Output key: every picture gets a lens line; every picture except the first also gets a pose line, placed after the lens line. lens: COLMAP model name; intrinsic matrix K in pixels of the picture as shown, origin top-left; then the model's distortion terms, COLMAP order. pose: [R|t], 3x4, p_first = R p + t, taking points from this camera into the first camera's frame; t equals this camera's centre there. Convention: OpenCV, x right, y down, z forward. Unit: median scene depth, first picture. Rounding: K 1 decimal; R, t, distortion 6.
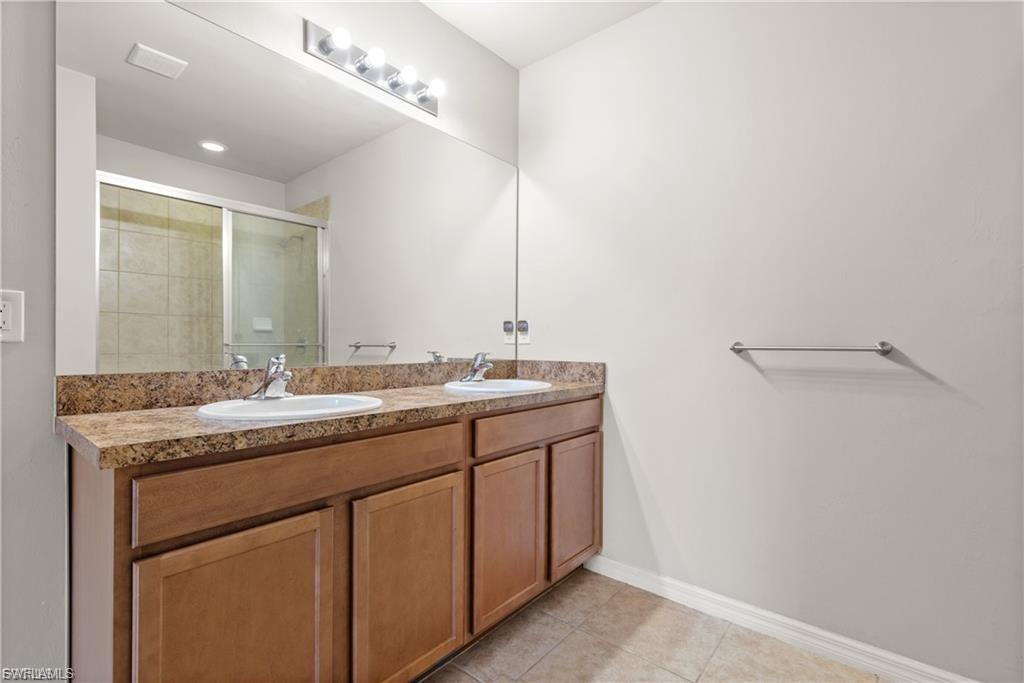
lens RADIAL K [[462.0, 0, 510.4], [0, 462.0, 342.0], [0, 0, 1]] dist [0.003065, 0.000218]
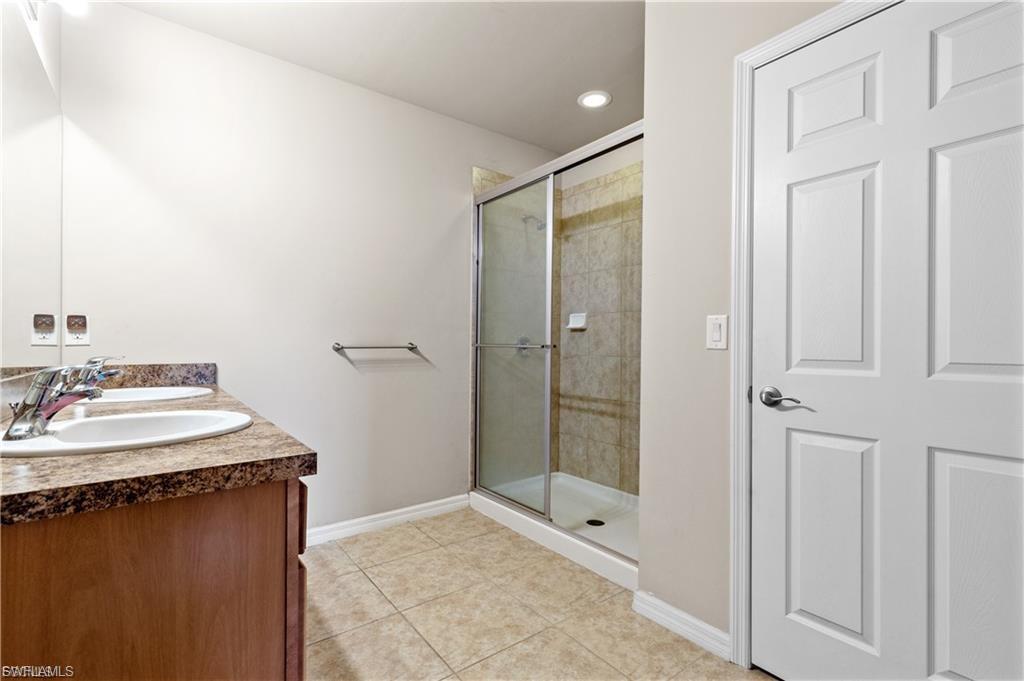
lens RADIAL K [[462.0, 0, 511.0], [0, 462.0, 342.6], [0, 0, 1]] dist [0.003065, 0.000218]
pose [[0.211974, -0.000582, 0.977275, -0.652877], [-0.002786, 0.999995, 0.001200, -0.003710], [-0.977271, -0.002977, 0.211972, 0.138586]]
